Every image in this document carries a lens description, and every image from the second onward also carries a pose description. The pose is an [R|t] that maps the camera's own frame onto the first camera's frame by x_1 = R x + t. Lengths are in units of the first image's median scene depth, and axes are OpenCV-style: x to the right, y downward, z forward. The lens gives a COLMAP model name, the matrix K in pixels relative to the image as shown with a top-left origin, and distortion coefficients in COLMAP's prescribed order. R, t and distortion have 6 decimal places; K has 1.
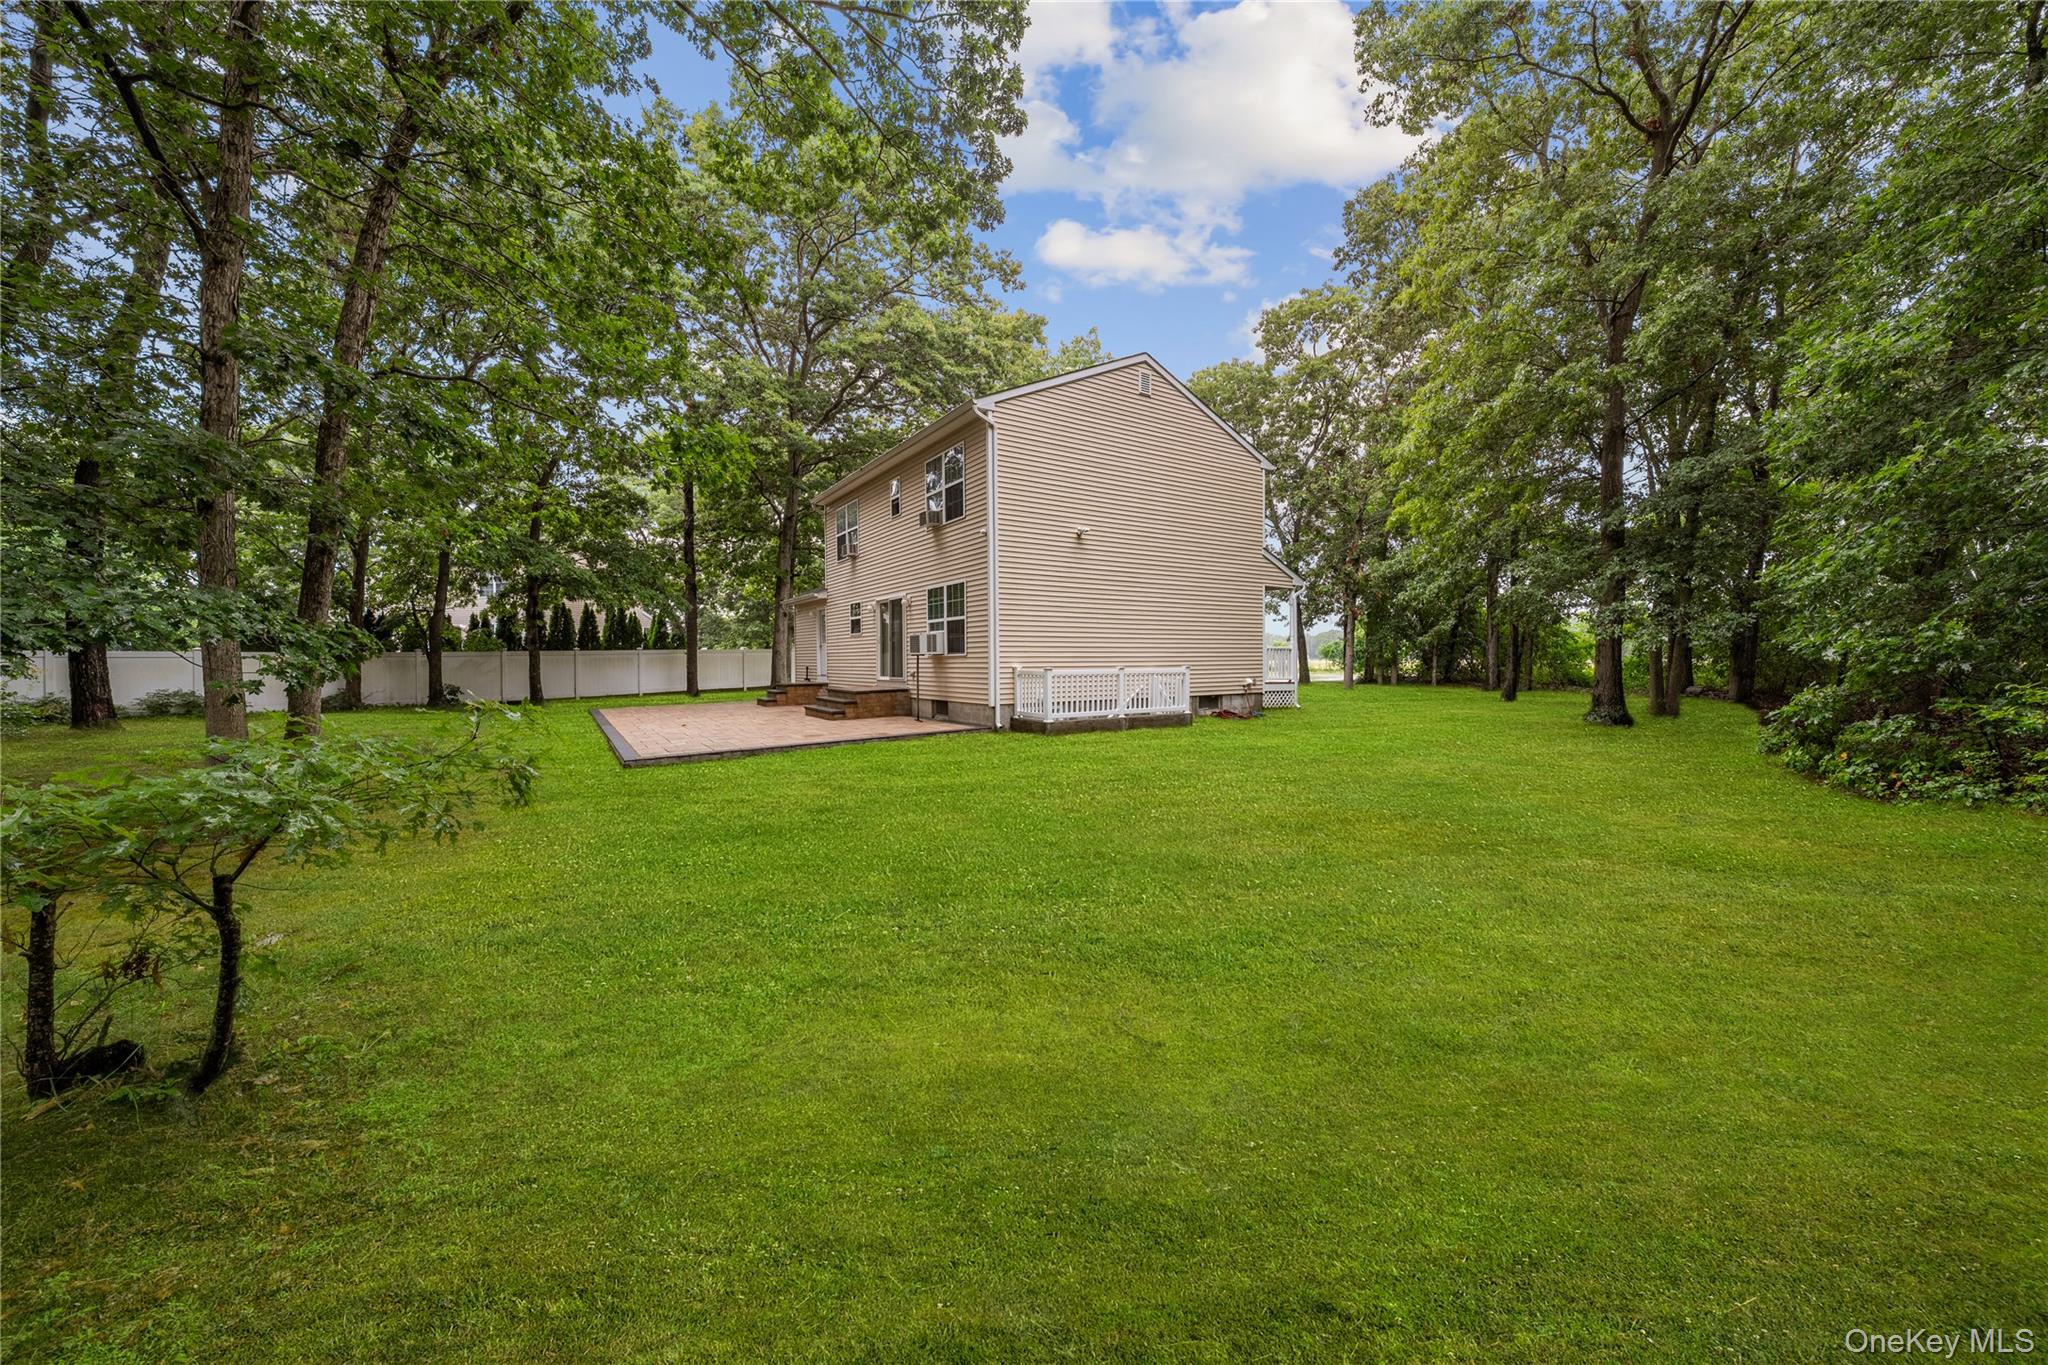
lens RADIAL K [[726.2, 0, 1027.0], [0, 726.2, 678.2], [0, 0, 1]] dist [0.000059, 0.000010]
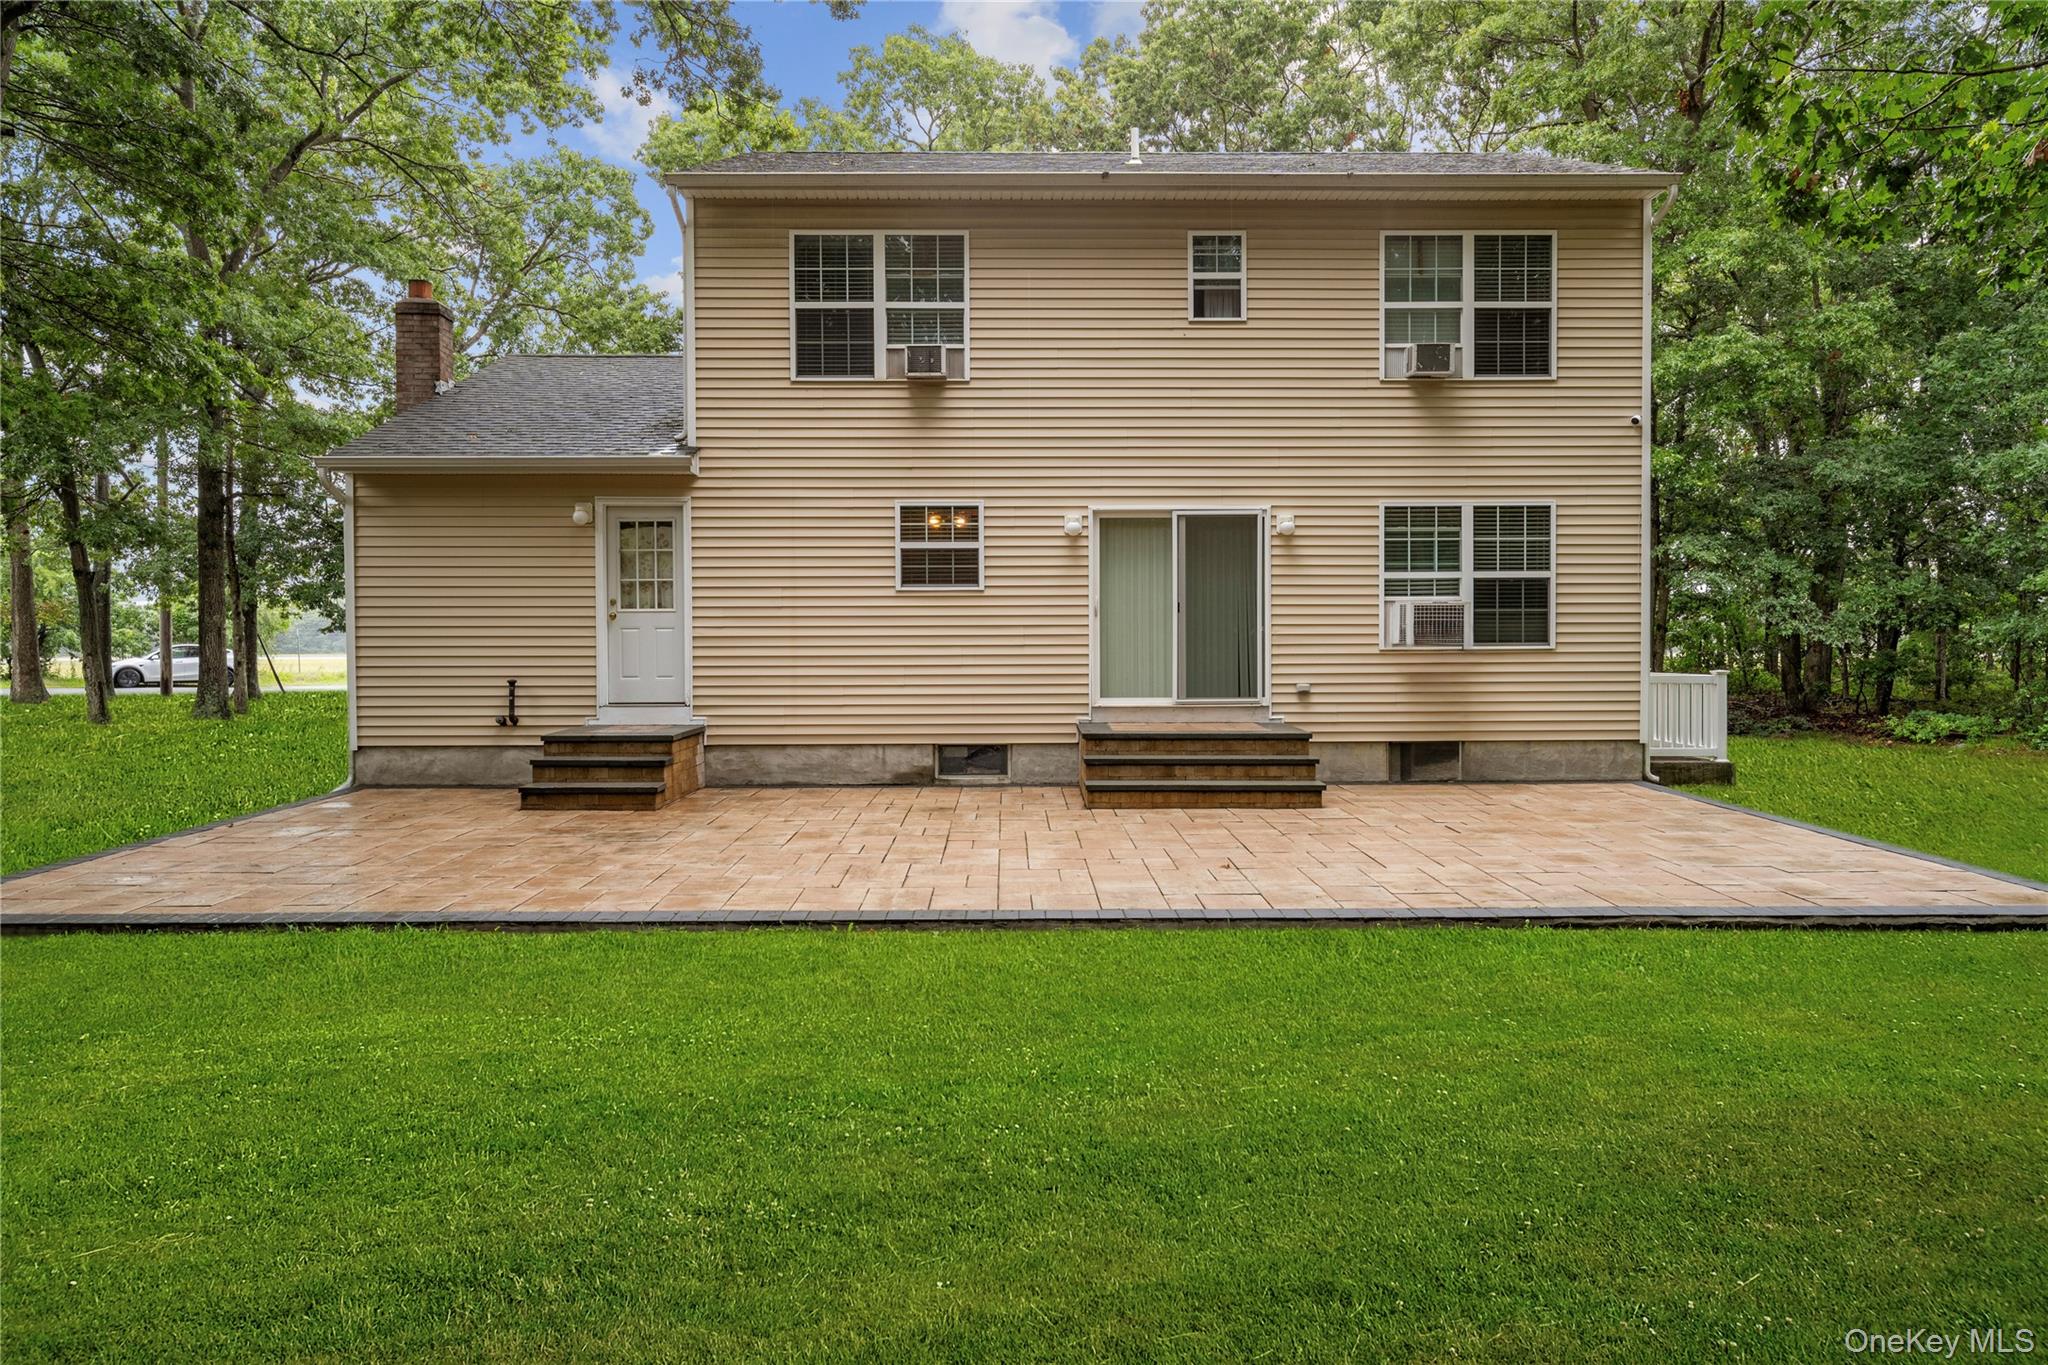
lens RADIAL K [[1320.5, 0, 1024.0], [0, 1320.5, 682.5], [0, 0, 1]] dist [0.000605, 0.002499]
pose [[0.539006, -0.008053, 0.842263, -0.825205], [0.021451, 0.999761, -0.004168, -0.009725], [-0.842029, 0.020314, 0.539050, 0.631479]]
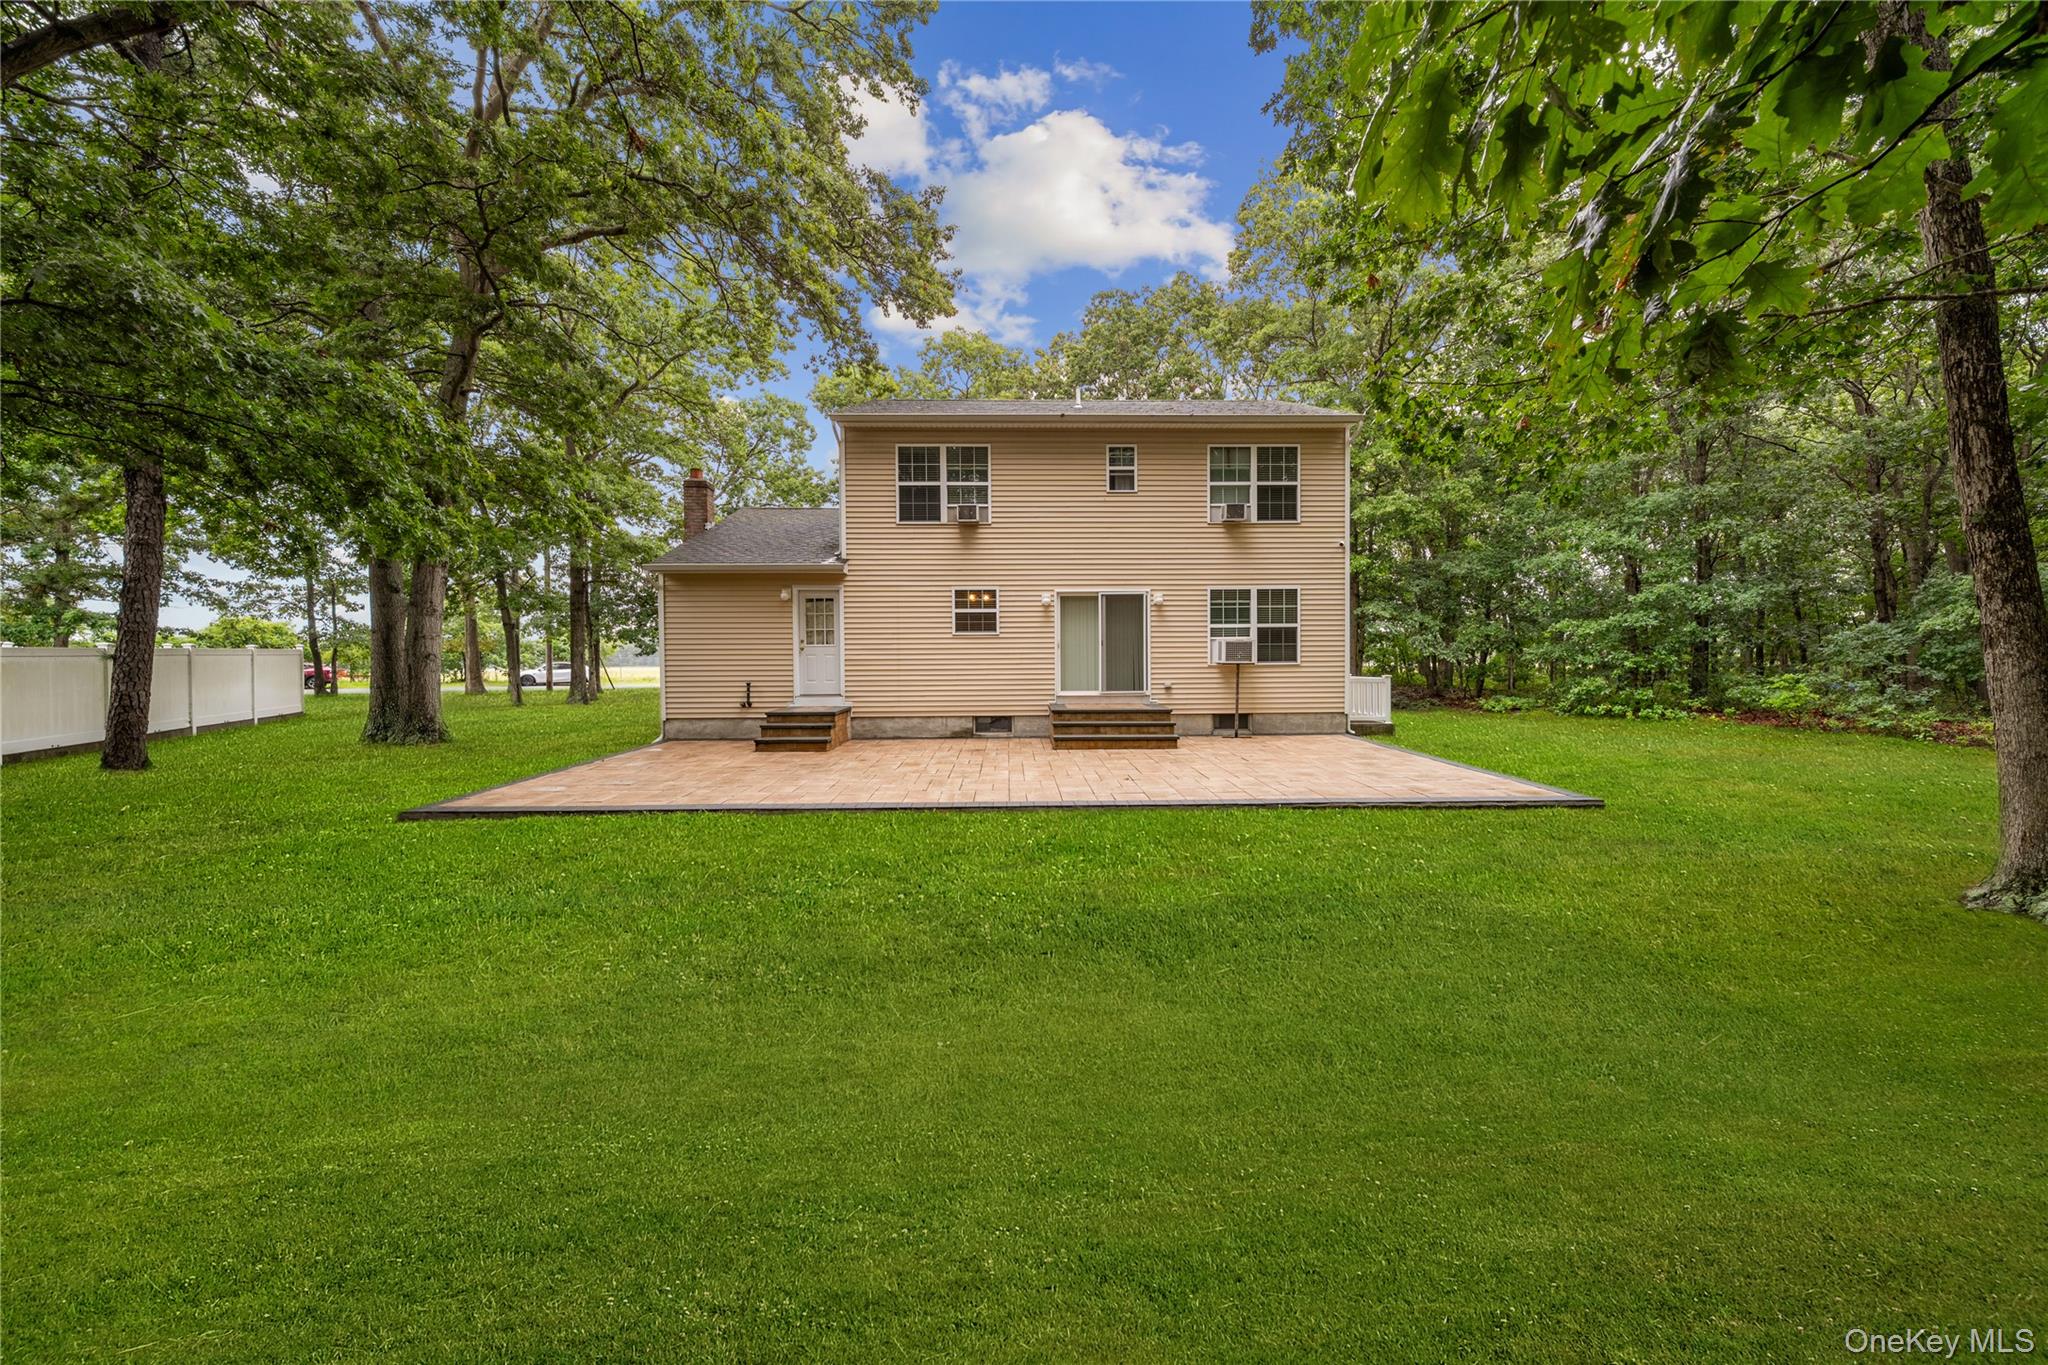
lens RADIAL K [[726.2, 0, 1027.0], [0, 726.2, 678.2], [0, 0, 1]] dist [0.000059, 0.000010]
pose [[0.528890, -0.006602, 0.848665, -0.850252], [0.025023, 0.999656, -0.007817, -0.011725], [-0.848321, 0.025370, 0.528873, 0.618135]]
